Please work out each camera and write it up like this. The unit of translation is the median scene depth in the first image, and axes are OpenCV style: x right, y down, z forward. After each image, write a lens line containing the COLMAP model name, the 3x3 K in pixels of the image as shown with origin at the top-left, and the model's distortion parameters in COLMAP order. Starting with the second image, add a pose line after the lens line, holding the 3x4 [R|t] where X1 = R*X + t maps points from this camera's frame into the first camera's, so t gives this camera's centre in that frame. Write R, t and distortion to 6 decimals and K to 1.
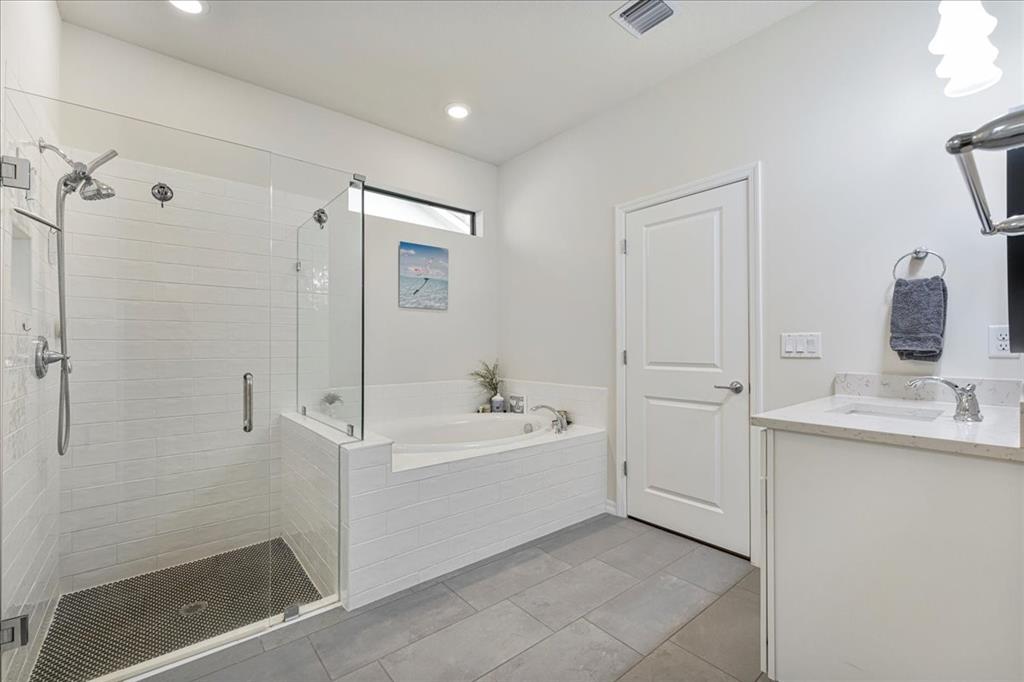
lens RADIAL K [[425.5, 0, 512.0], [0, 425.5, 341.0], [0, 0, 1]] dist [-0.001682, 0.000062]
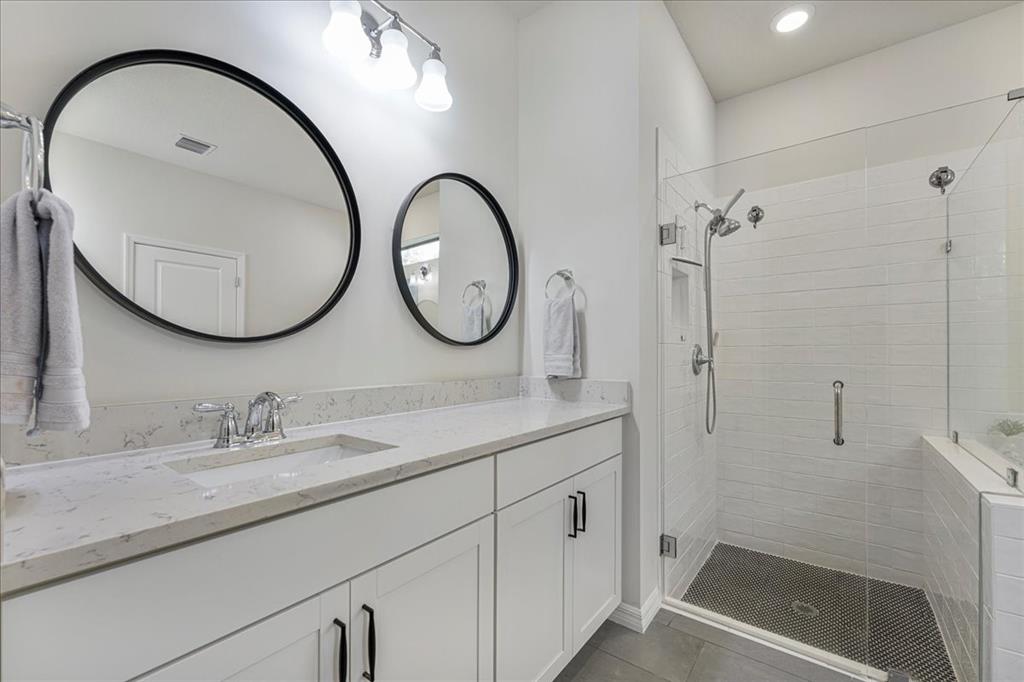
lens RADIAL K [[430.7, 0, 506.3], [0, 430.7, 345.8], [0, 0, 1]] dist [-0.000718, 0.000187]
pose [[0.221199, -0.013805, -0.975131, 0.107873], [0.013905, 0.999843, -0.011001, -0.000042], [0.975129, -0.011126, 0.221357, 0.081136]]
